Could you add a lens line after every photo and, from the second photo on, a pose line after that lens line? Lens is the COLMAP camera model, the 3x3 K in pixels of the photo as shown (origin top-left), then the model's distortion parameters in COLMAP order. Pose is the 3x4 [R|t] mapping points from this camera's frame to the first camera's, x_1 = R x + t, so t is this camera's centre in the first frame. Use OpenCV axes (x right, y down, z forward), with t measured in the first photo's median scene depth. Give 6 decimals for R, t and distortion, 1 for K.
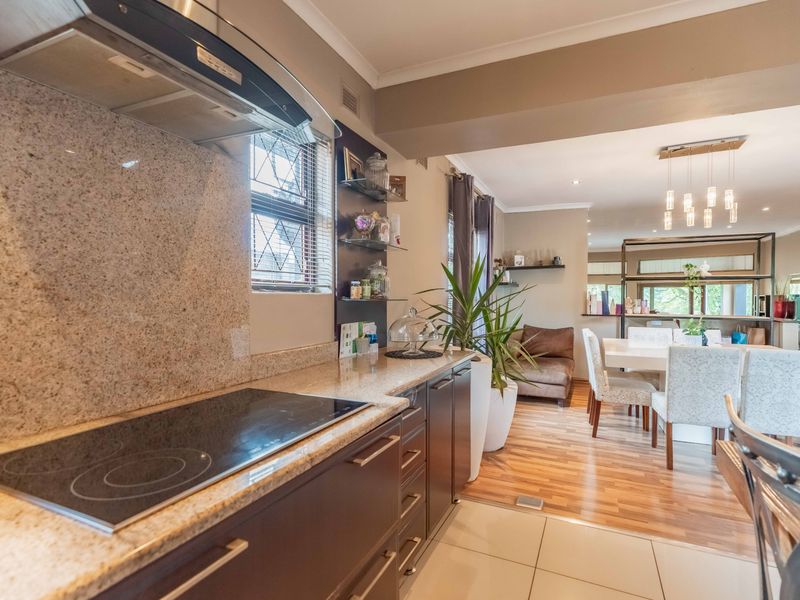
lens RADIAL K [[418.6, 0, 399.5], [0, 418.6, 297.9], [0, 0, 1]] dist [0.012539, -0.001161]
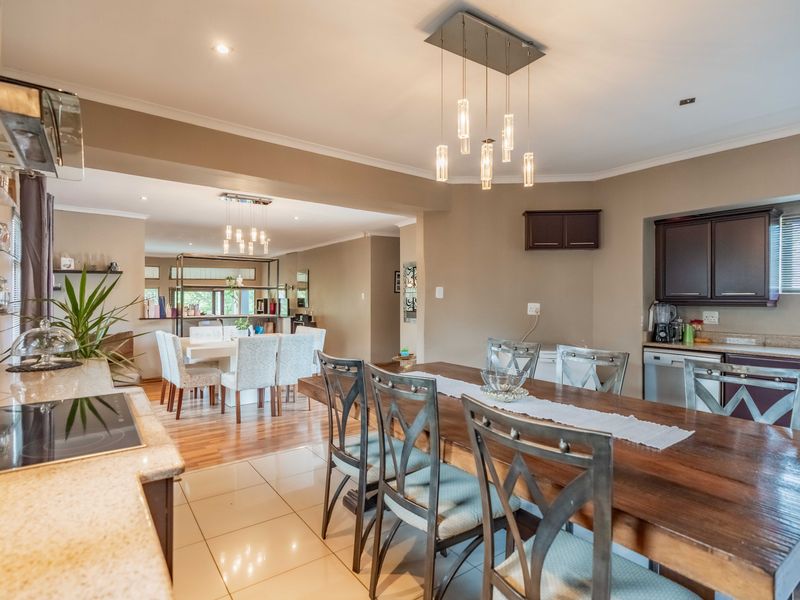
lens RADIAL K [[418.6, 0, 399.5], [0, 418.6, 297.9], [0, 0, 1]] dist [0.012539, -0.001161]
pose [[0.486196, -0.003307, 0.873843, -0.213579], [0.004442, 0.999989, 0.001313, -0.013715], [-0.873838, 0.003243, 0.486206, -0.113811]]
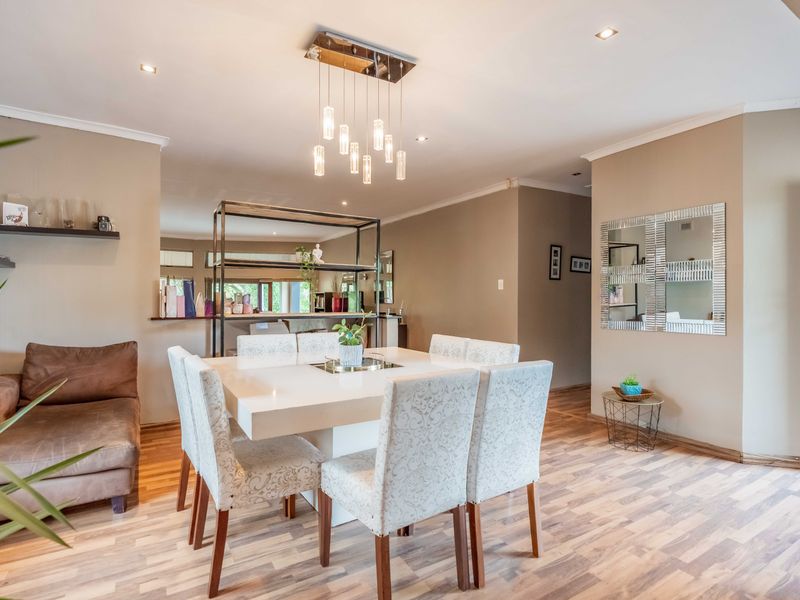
lens RADIAL K [[418.6, 0, 399.5], [0, 418.6, 297.9], [0, 0, 1]] dist [0.012539, -0.001161]
pose [[0.548080, -0.001158, 0.836425, 0.148898], [0.000150, 0.999999, 0.001286, 0.011445], [-0.836426, -0.000579, 0.548080, 0.442950]]
